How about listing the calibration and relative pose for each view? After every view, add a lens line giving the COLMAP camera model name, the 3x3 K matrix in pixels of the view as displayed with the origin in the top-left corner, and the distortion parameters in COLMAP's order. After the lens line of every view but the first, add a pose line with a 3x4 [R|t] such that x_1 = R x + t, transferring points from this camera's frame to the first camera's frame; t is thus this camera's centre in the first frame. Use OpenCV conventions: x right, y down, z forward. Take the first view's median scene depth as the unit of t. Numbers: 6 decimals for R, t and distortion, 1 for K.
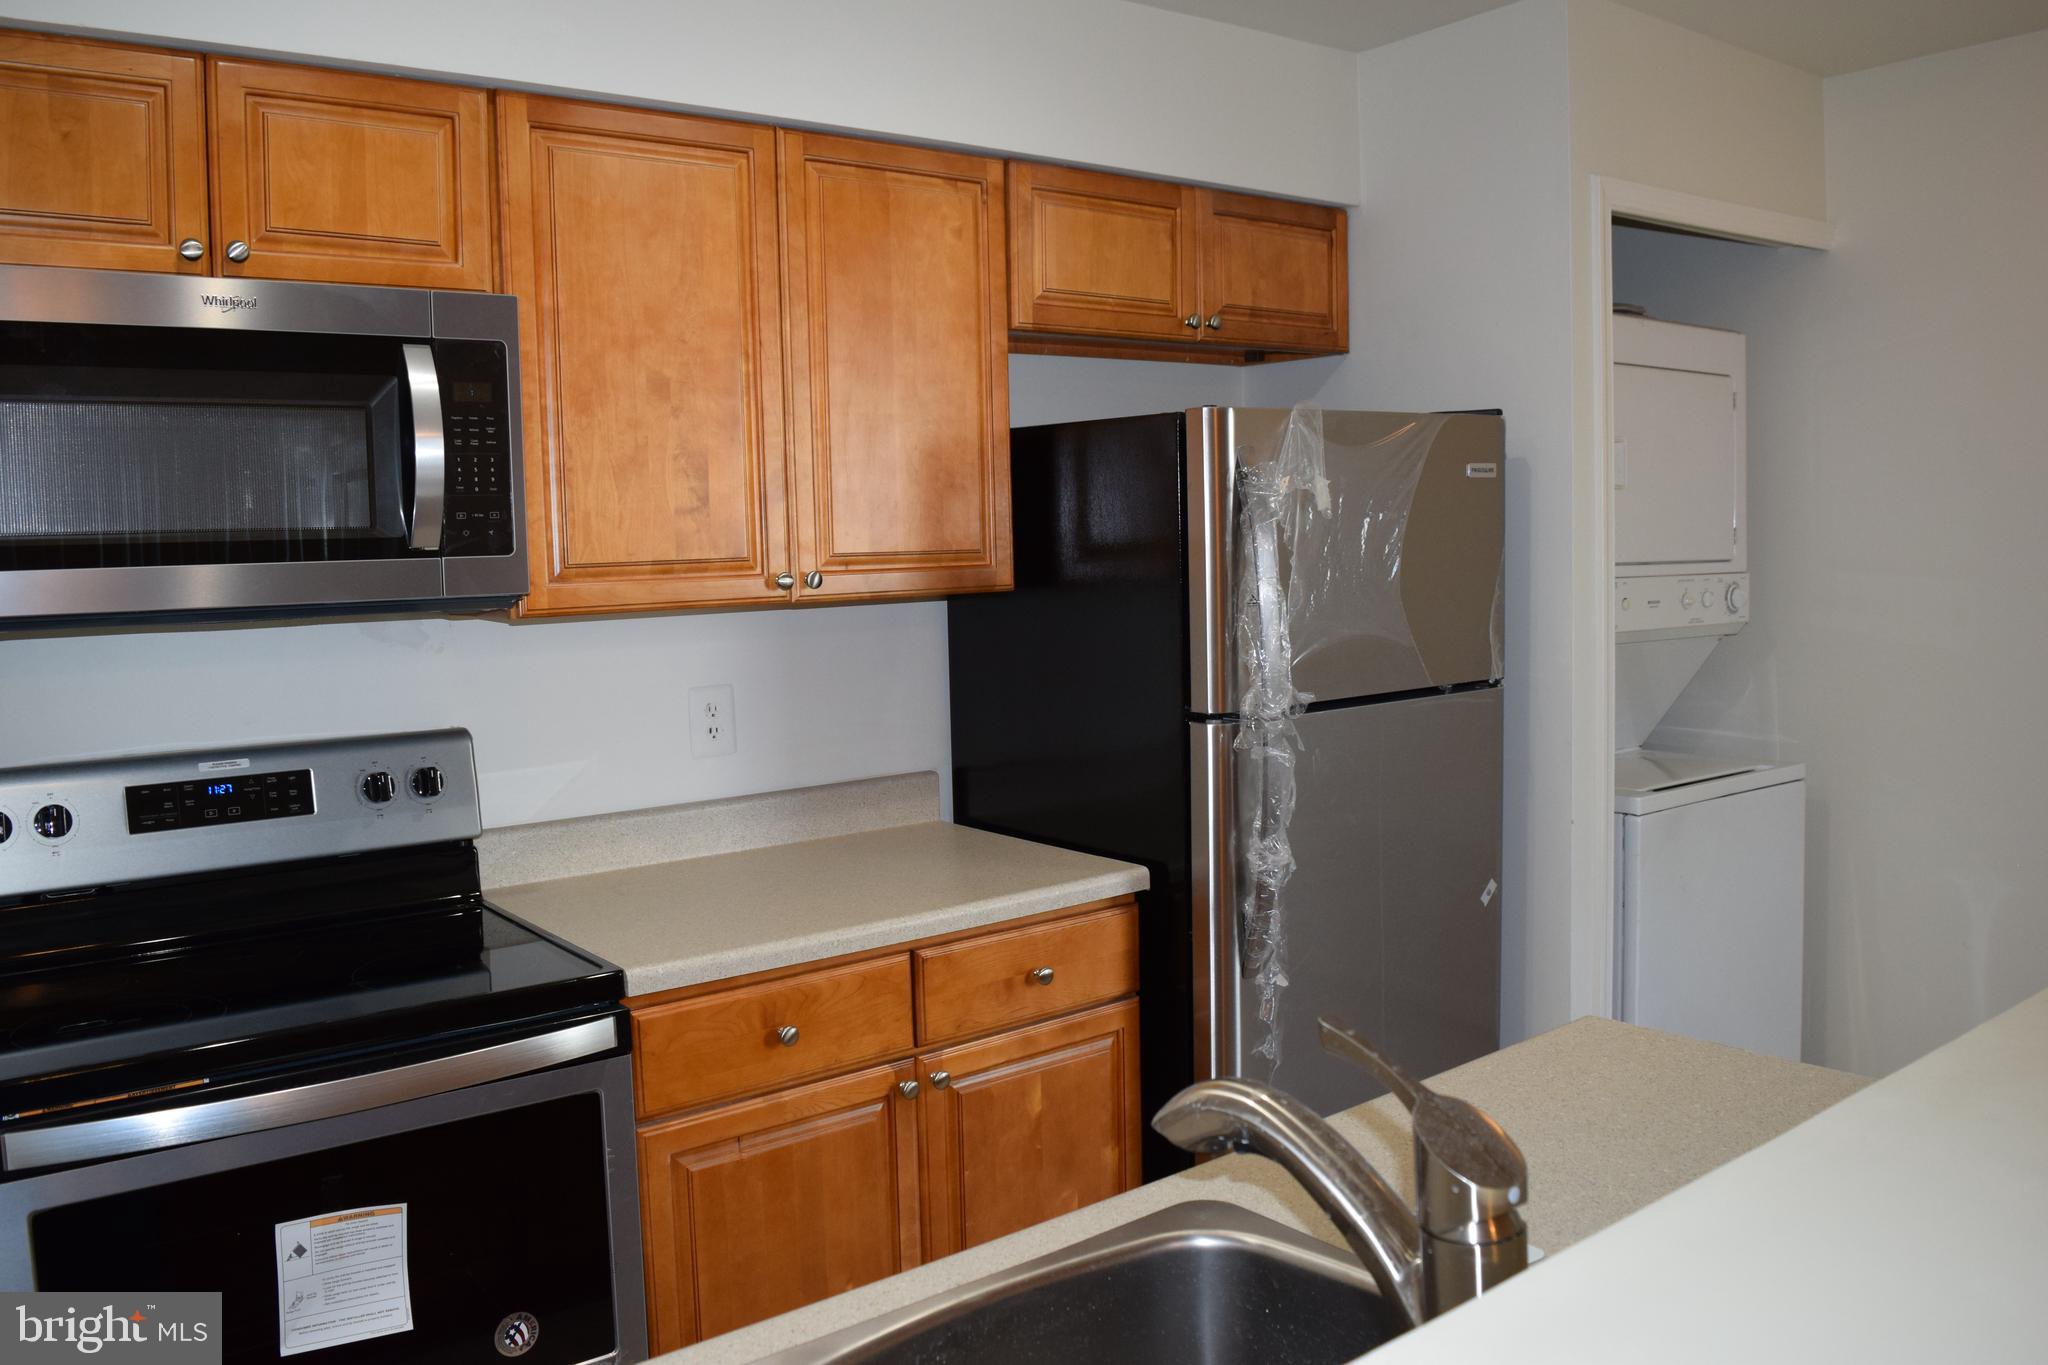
lens RADIAL K [[1615.5, 0, 1024.0], [0, 1615.5, 682.5], [0, 0, 1]] dist [-0.096545, 0.023602]
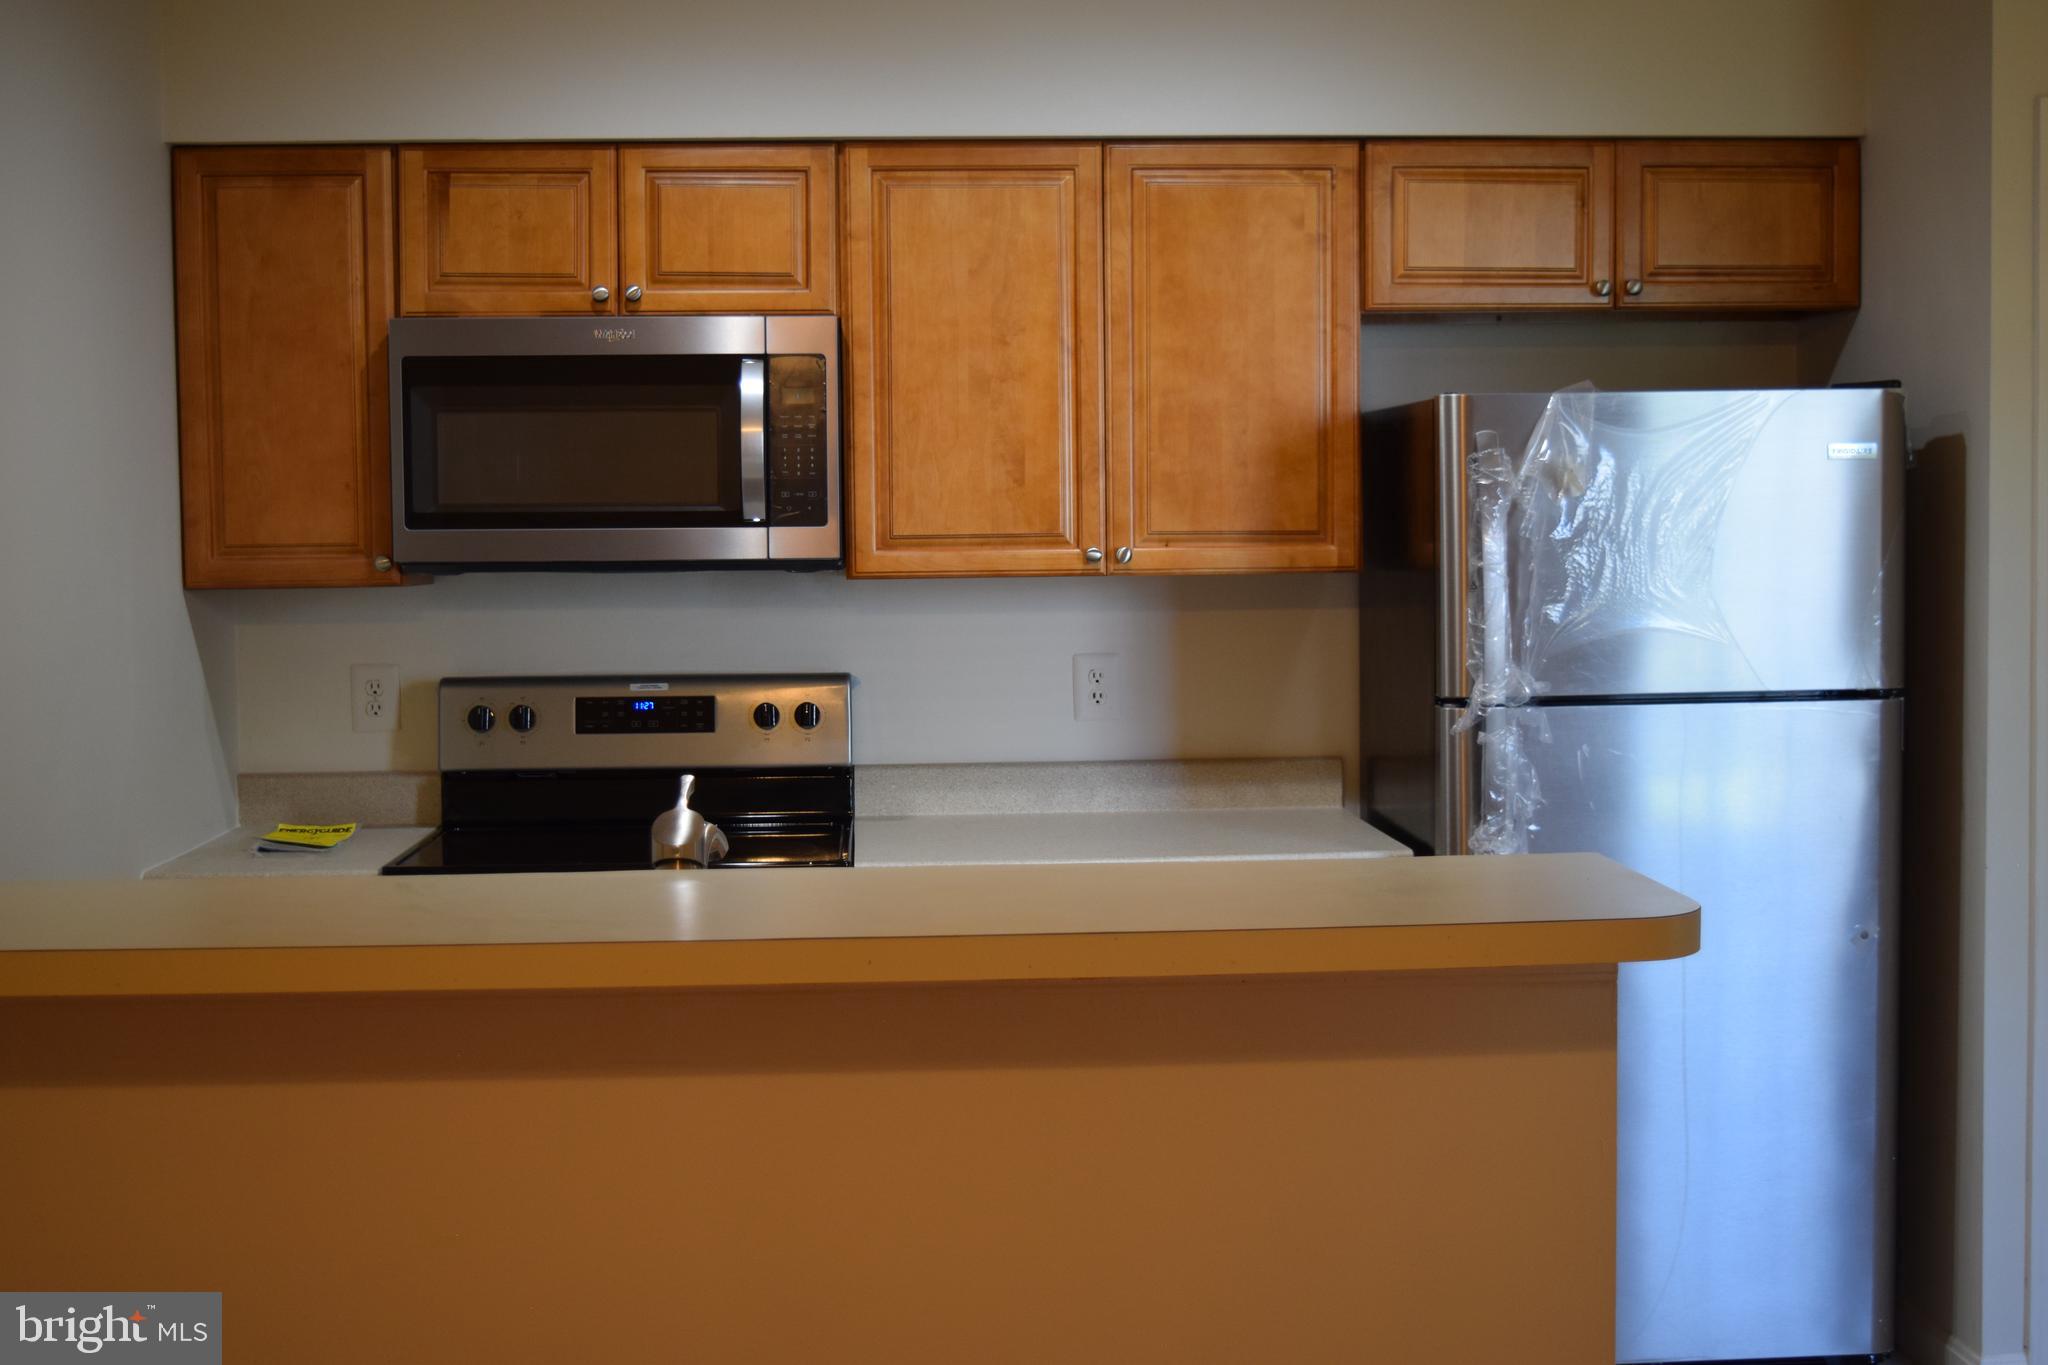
lens RADIAL K [[2506.1, 0, 1024.0], [0, 2506.1, 682.5], [0, 0, 1]] dist [-0.061280, -0.011934]
pose [[0.827691, 0.051673, -0.558799, 0.812551], [-0.061890, 0.998083, 0.000622, 0.027145], [0.557760, 0.034069, 0.829303, -0.467070]]
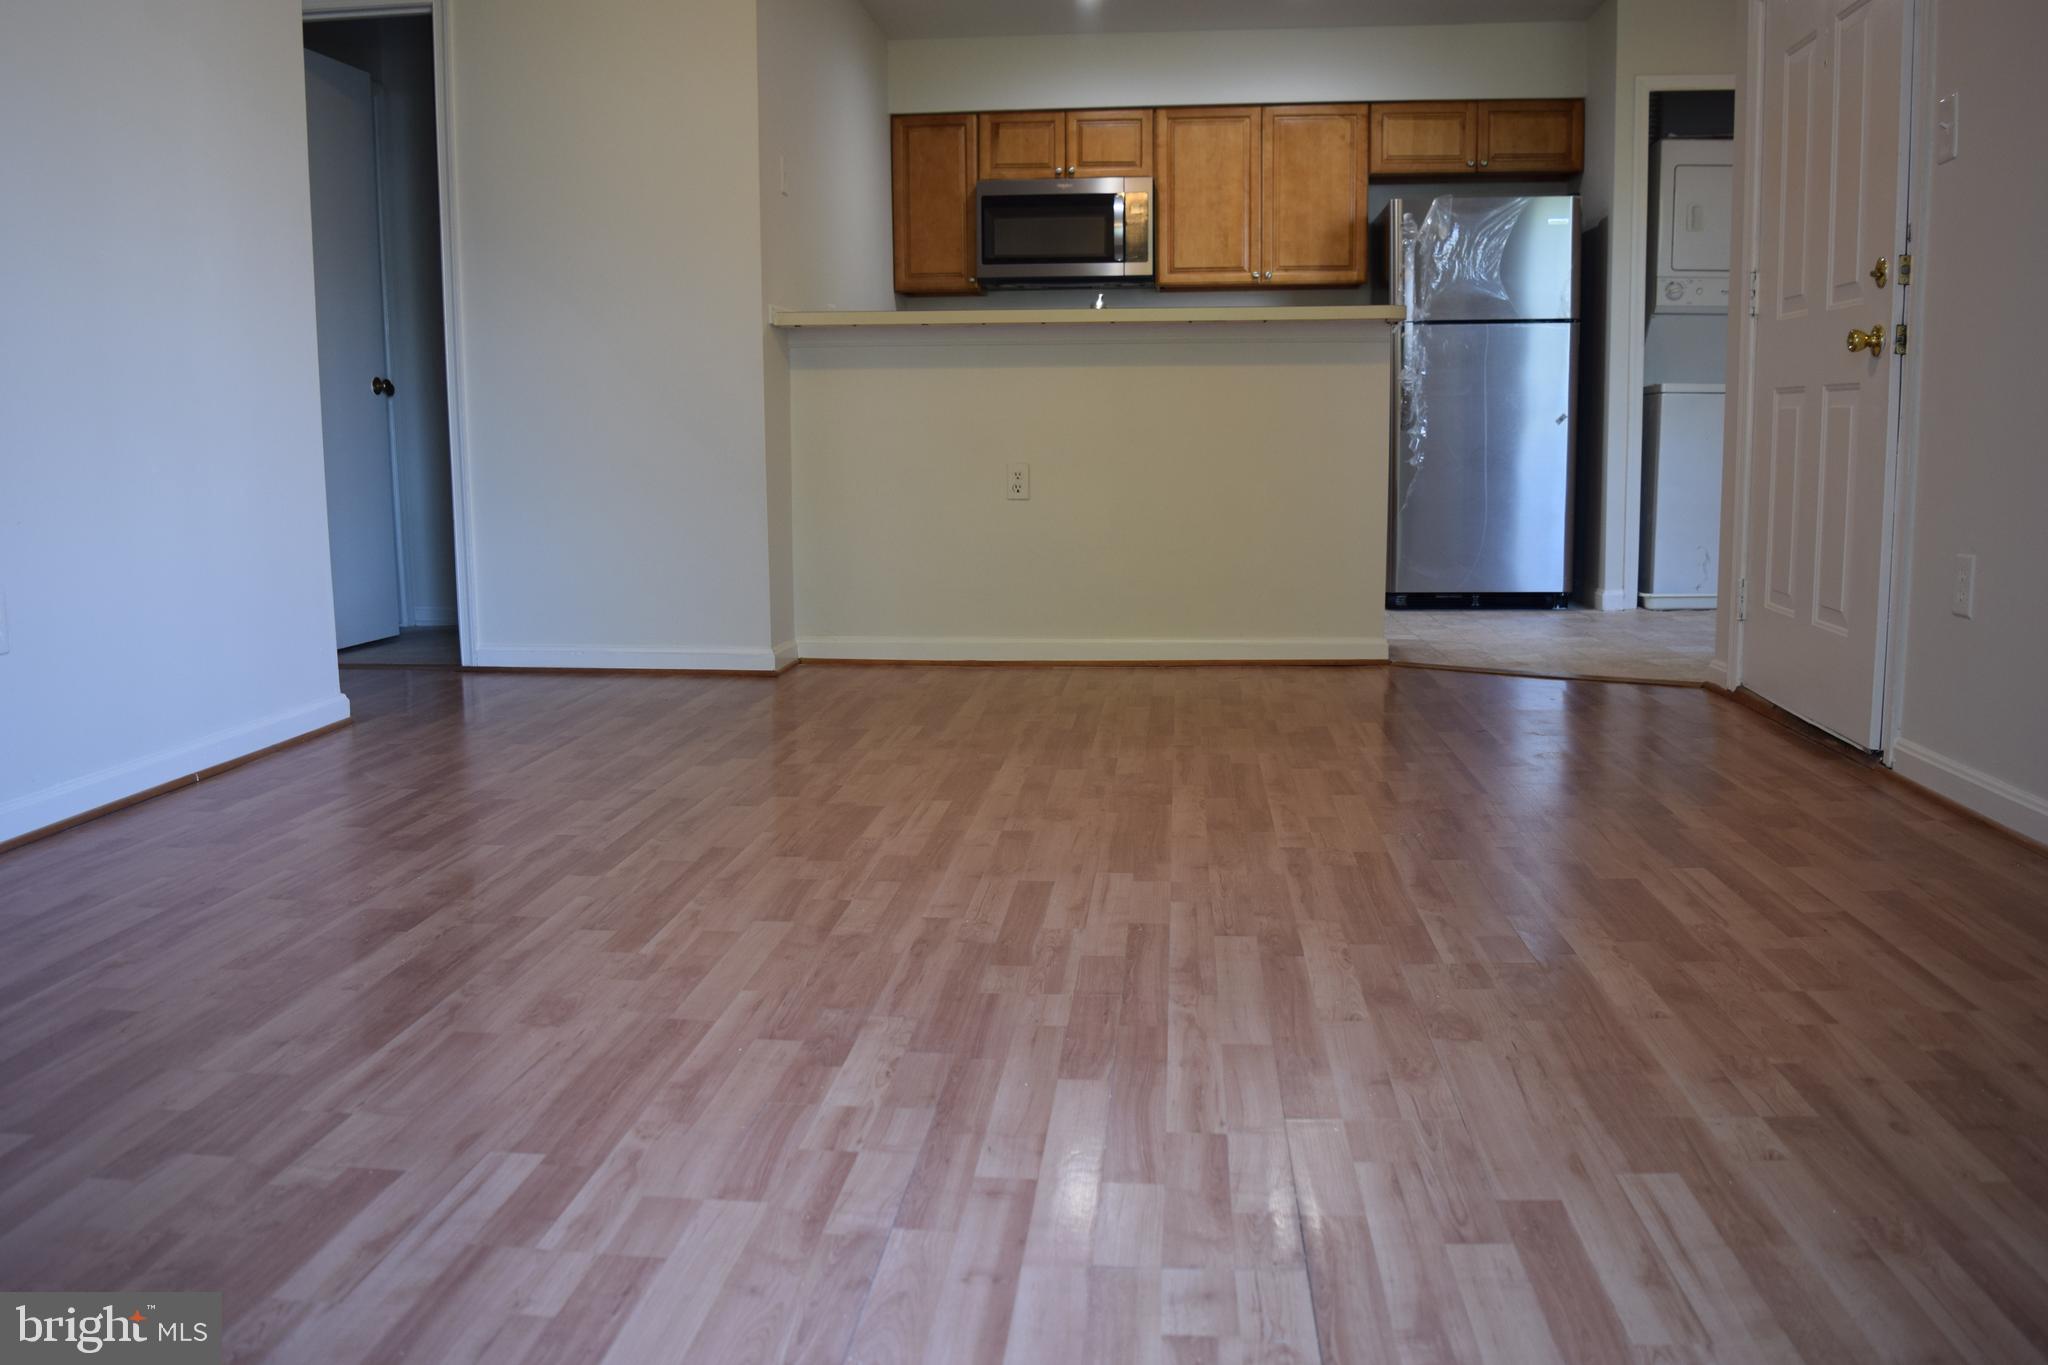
lens RADIAL K [[1615.5, 0, 1024.0], [0, 1615.5, 682.5], [0, 0, 1]] dist [-0.096545, 0.023602]
pose [[0.727844, 0.120301, -0.675108, 1.546007], [-0.071983, 0.992456, 0.099245, 0.396627], [0.681954, -0.023638, 0.731013, -1.318680]]
